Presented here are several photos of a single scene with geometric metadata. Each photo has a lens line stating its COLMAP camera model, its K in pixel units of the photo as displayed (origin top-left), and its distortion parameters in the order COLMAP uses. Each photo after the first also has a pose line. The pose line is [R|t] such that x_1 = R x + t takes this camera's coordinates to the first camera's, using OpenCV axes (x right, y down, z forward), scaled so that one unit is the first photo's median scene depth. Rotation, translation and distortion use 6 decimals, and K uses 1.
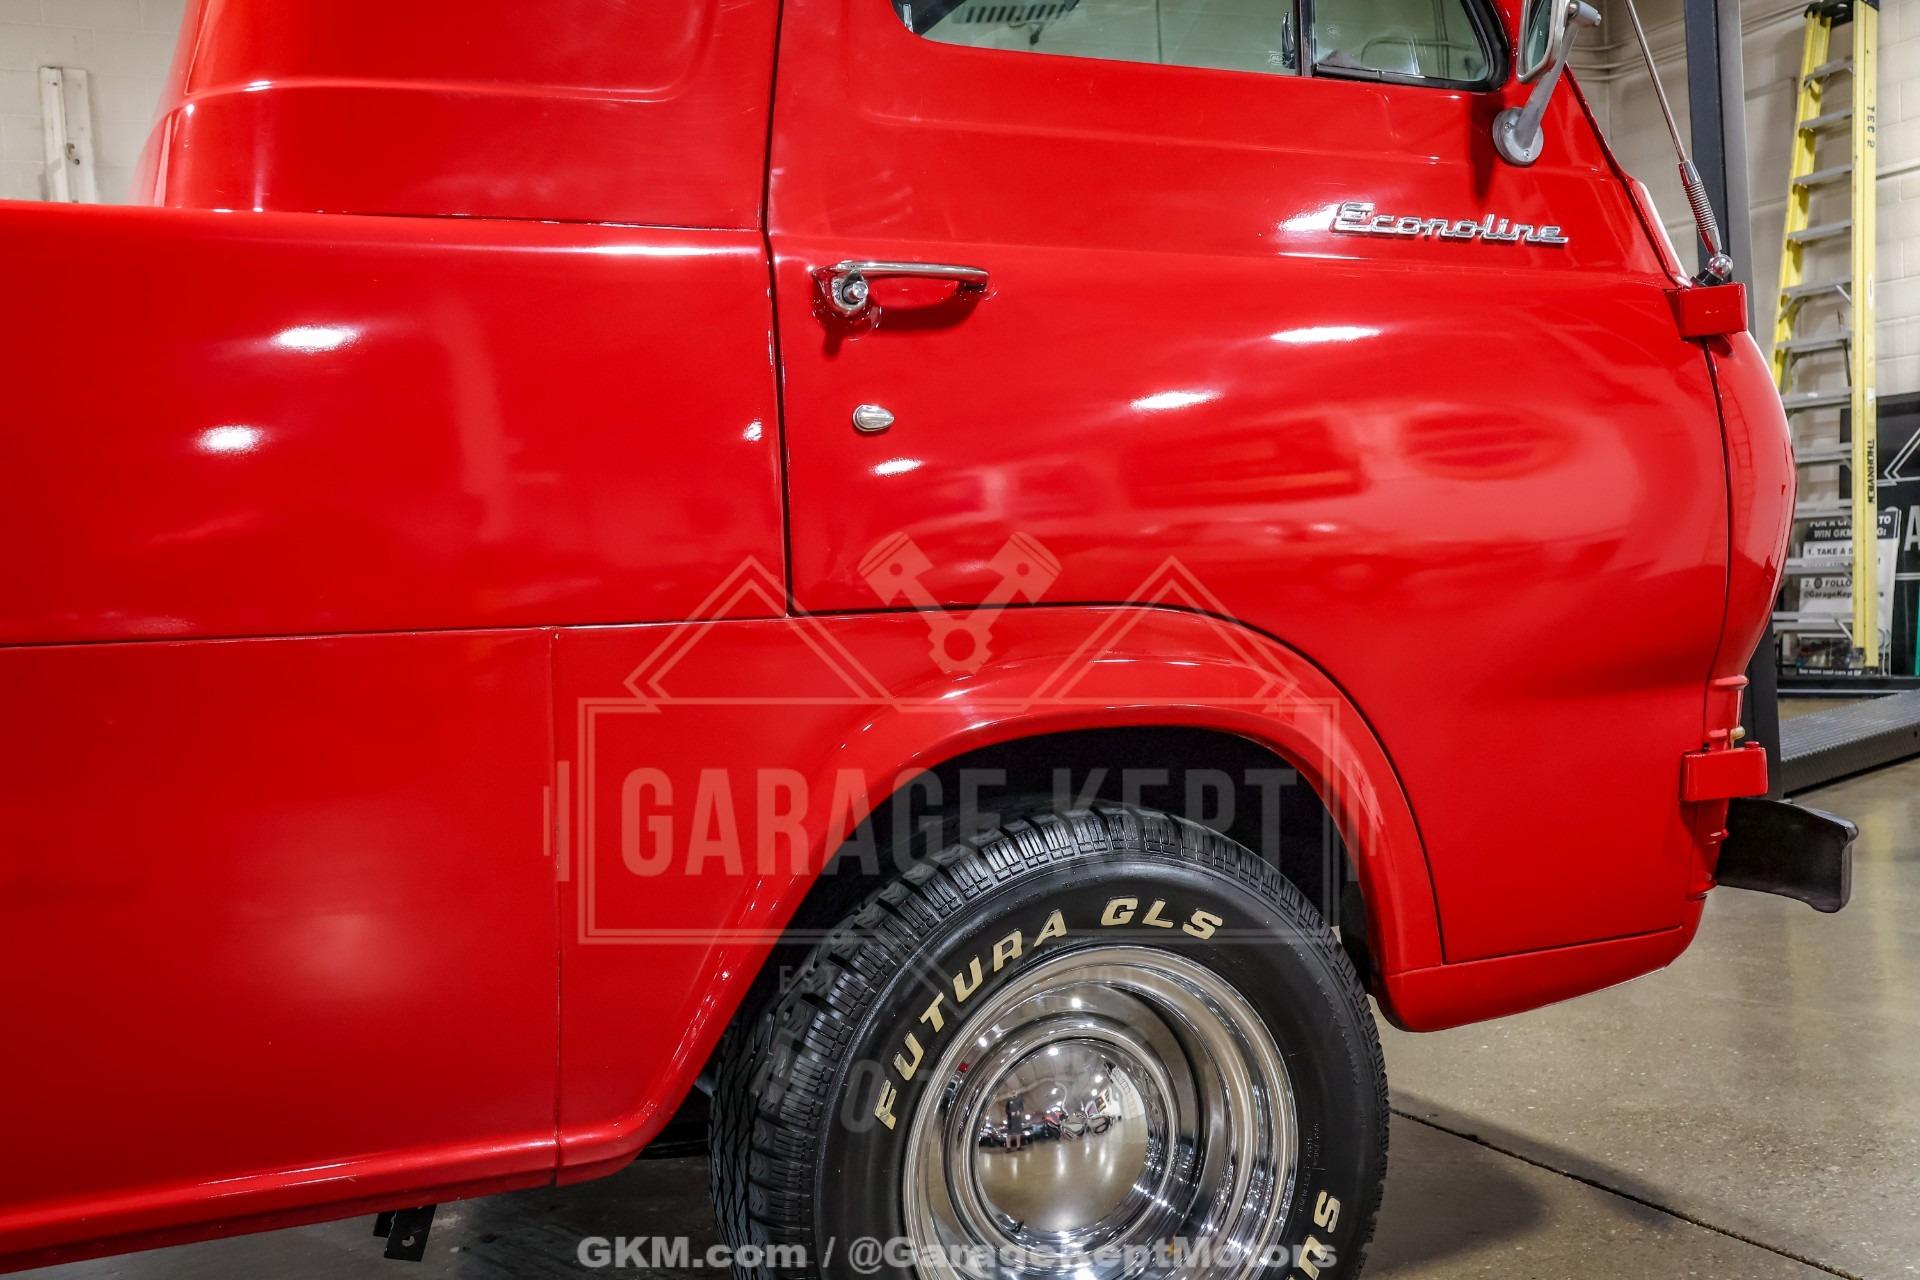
lens RADIAL K [[2011.3, 0, 947.2], [0, 2011.3, 638.1], [0, 0, 1]] dist [0.004685, 0.000000]
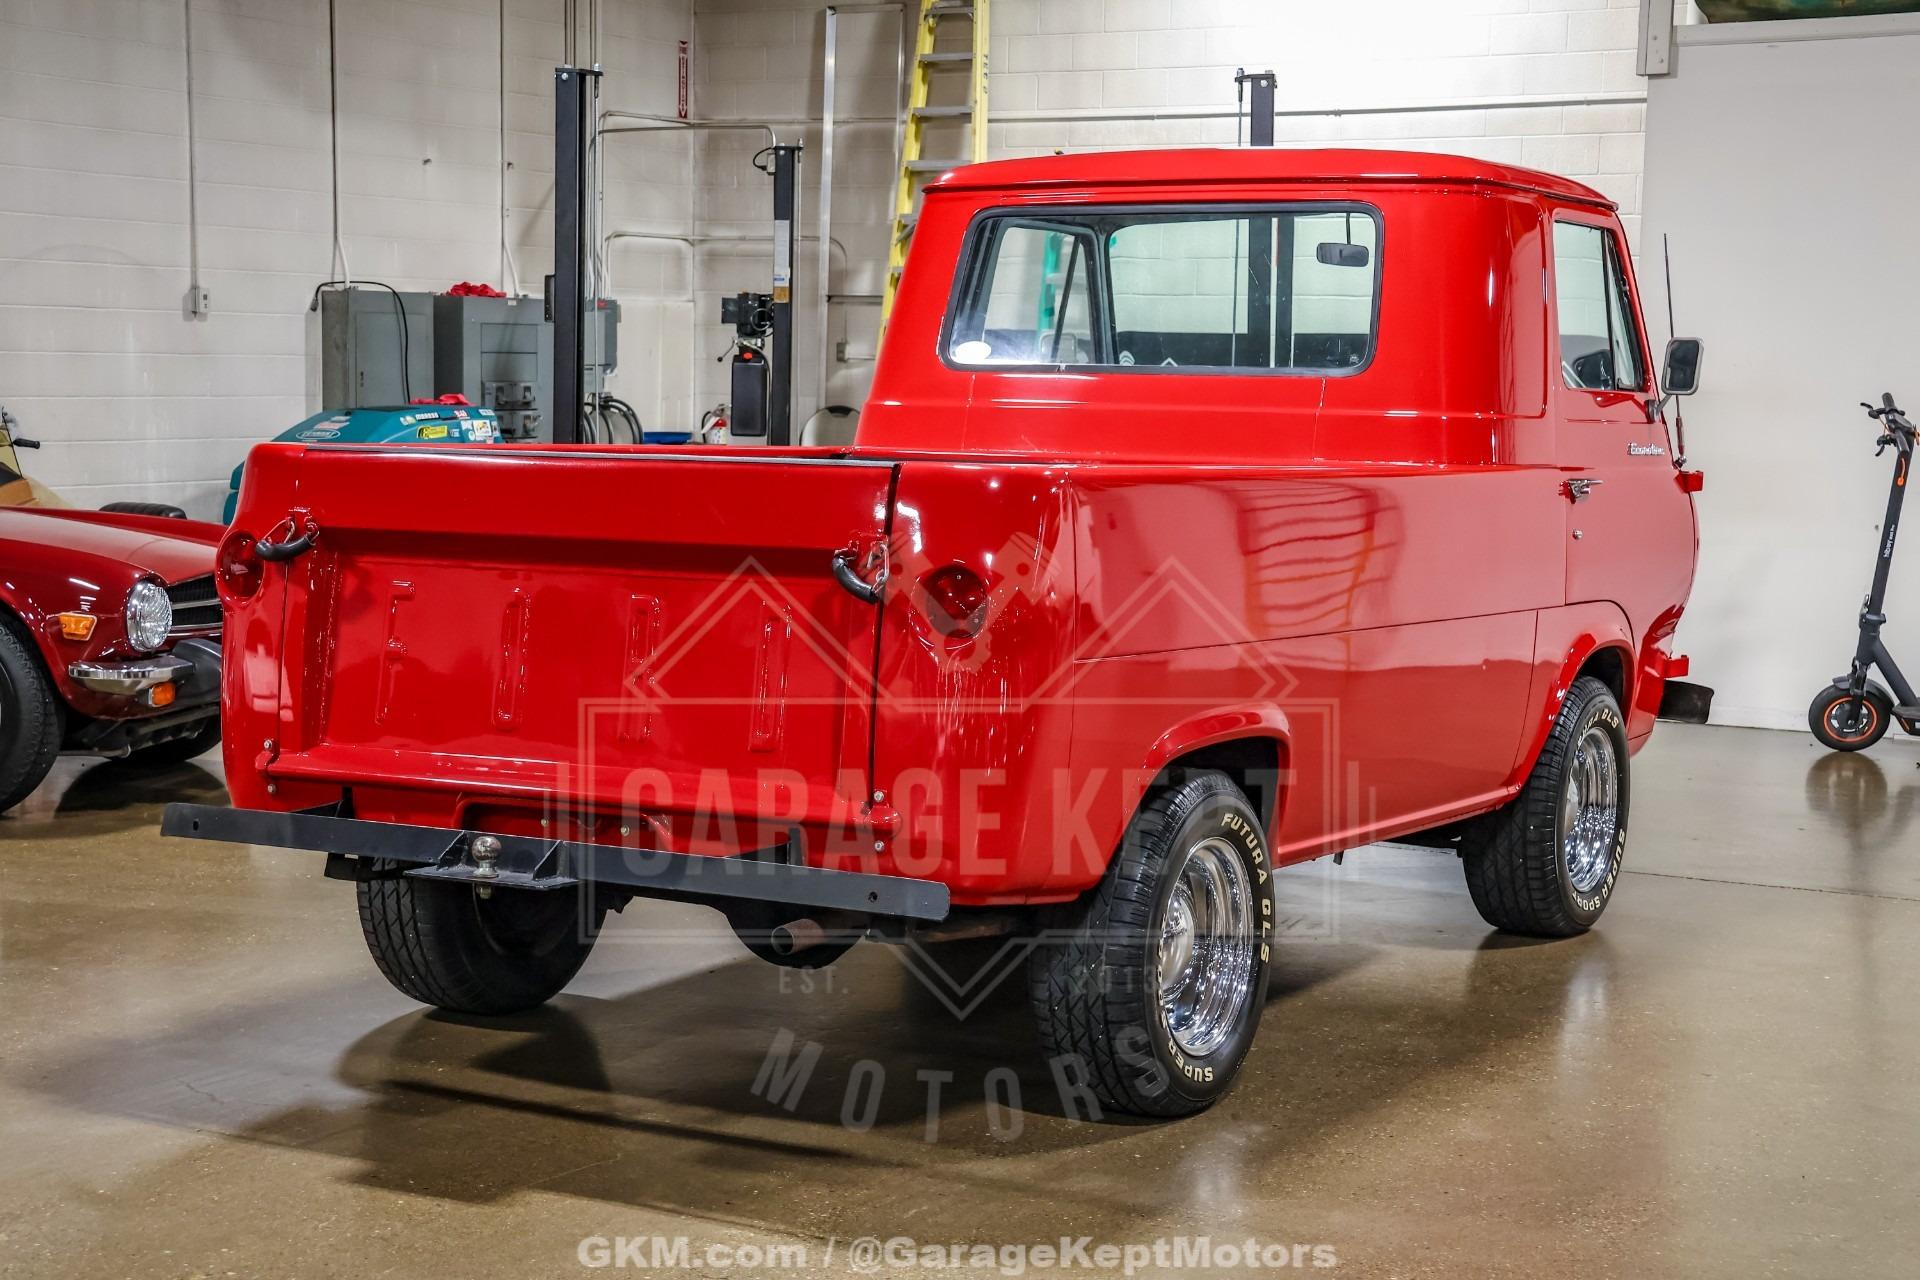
lens RADIAL K [[3102.4, 0, 951.9], [0, 3102.4, 623.4], [0, 0, 1]] dist [0.253707, 0.000000]
pose [[0.796037, 0.014564, 0.605073, -2.697080], [-0.042183, 0.998614, 0.031460, -0.069526], [-0.603776, -0.050567, 0.795548, -1.543831]]
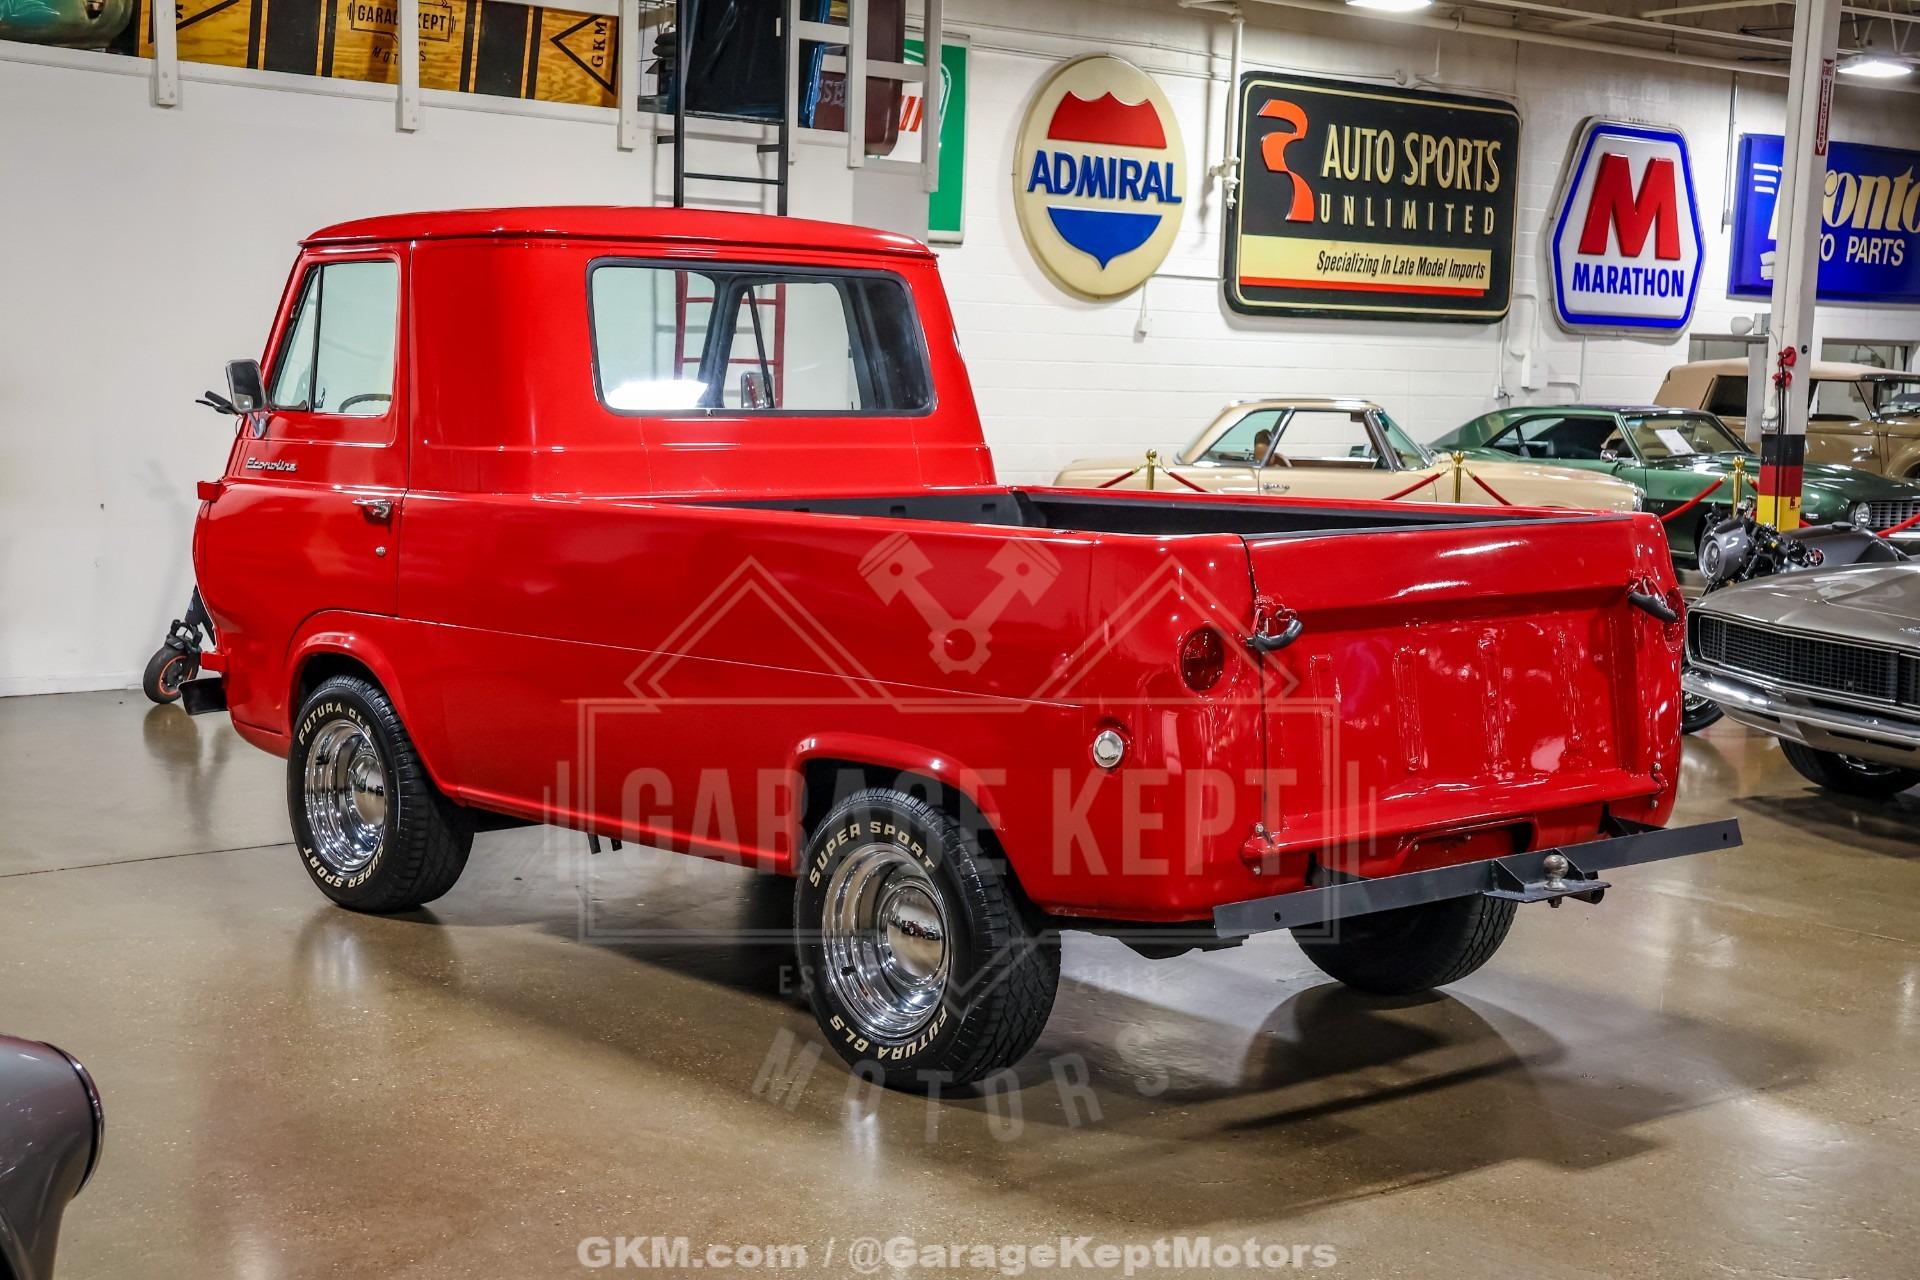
lens RADIAL K [[2672.6, 0, 968.7], [0, 2672.6, 634.2], [0, 0, 1]] dist [0.116104, 0.000000]
pose [[-0.310215, -0.053103, 0.949182, -3.698193], [0.014896, 0.998045, 0.060705, -0.176090], [-0.950550, 0.032970, -0.308817, 1.922185]]
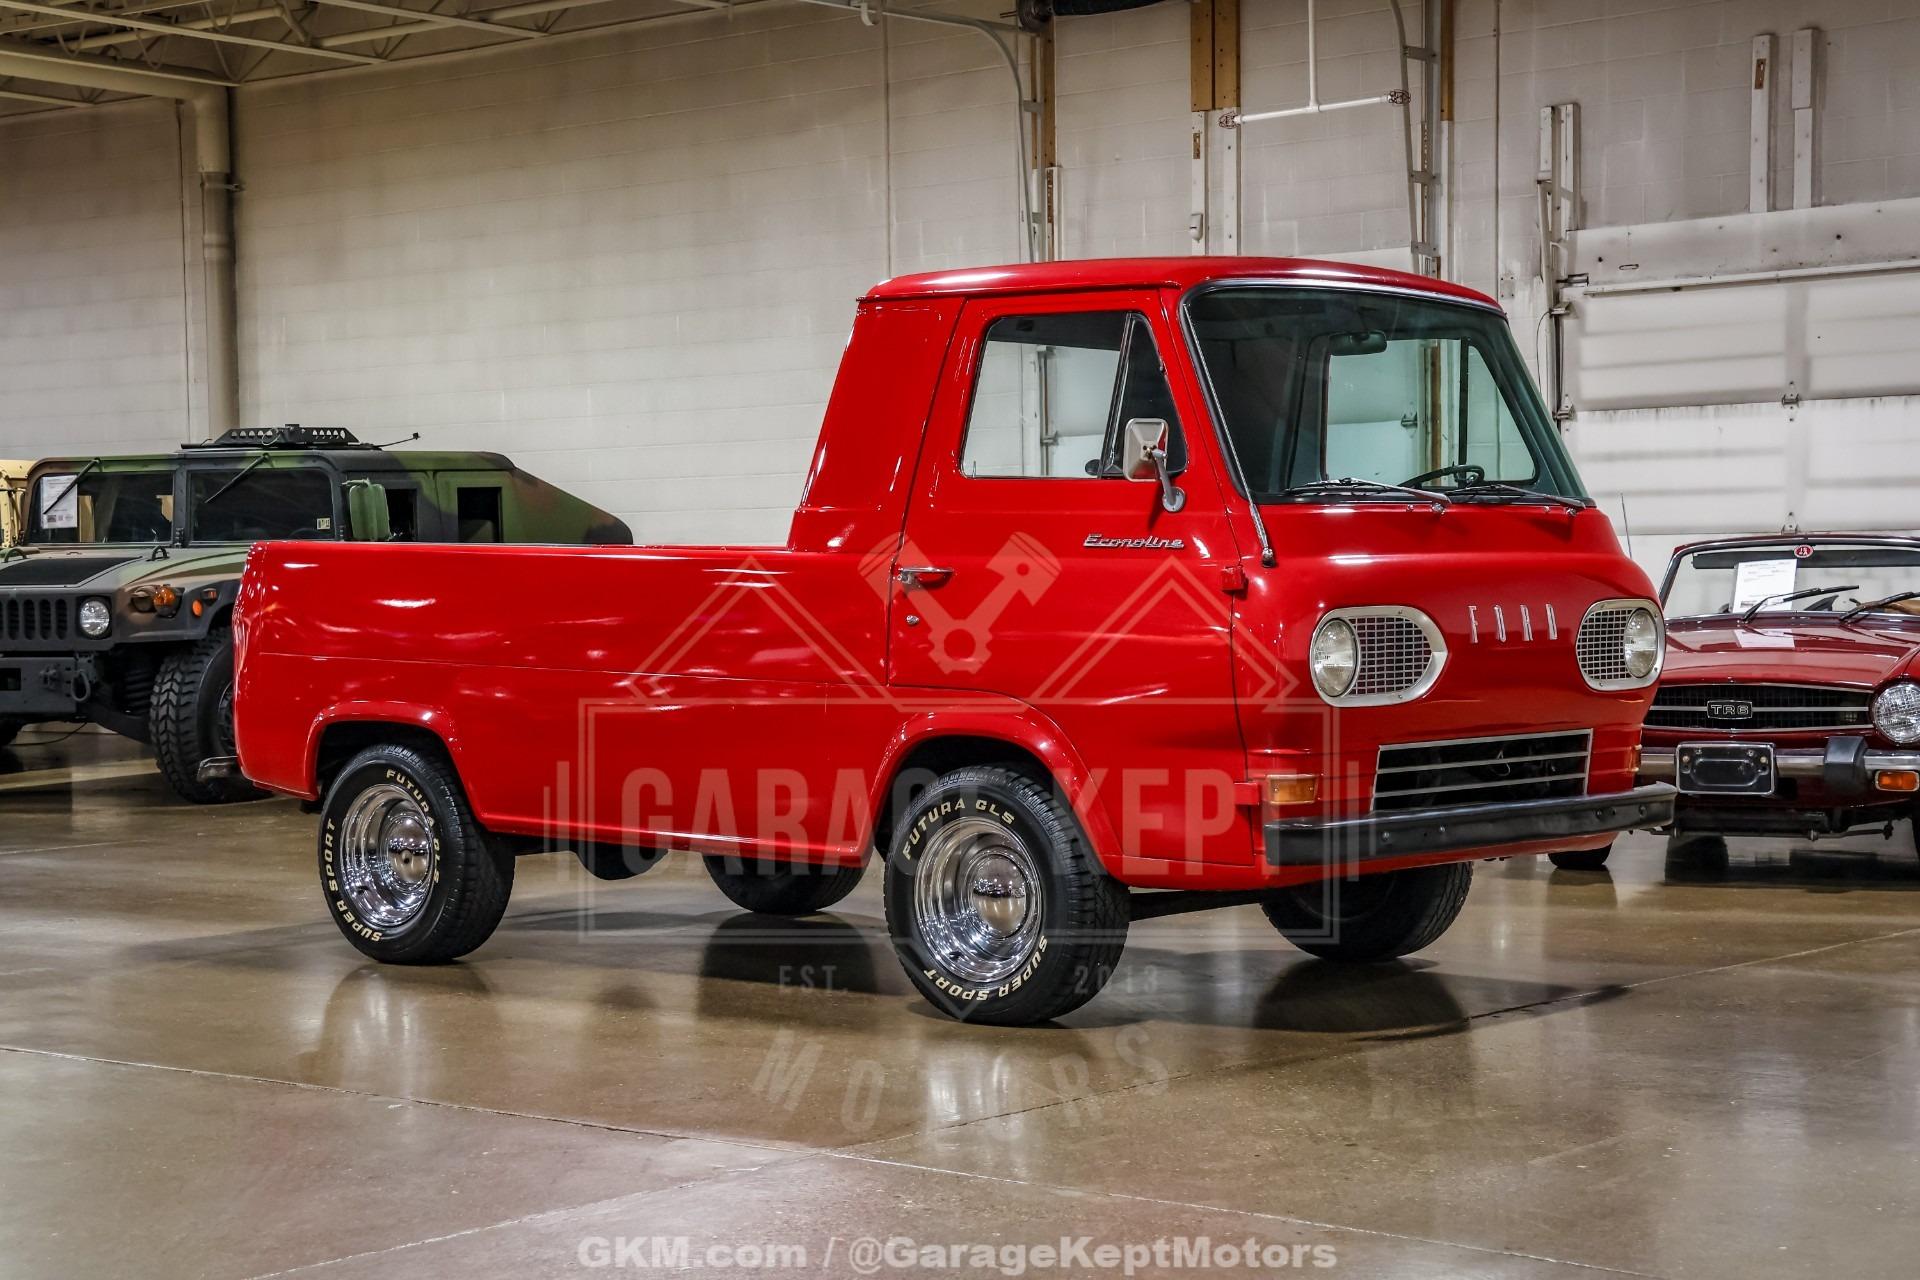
lens RADIAL K [[3460.7, 0, 971.1], [0, 3460.7, 620.5], [0, 0, 1]] dist [0.271776, 0.000000]
pose [[0.437474, 0.064354, -0.896925, 3.617719], [-0.041171, 0.997823, 0.051513, -0.298874], [0.898288, 0.014391, 0.439171, -0.894712]]
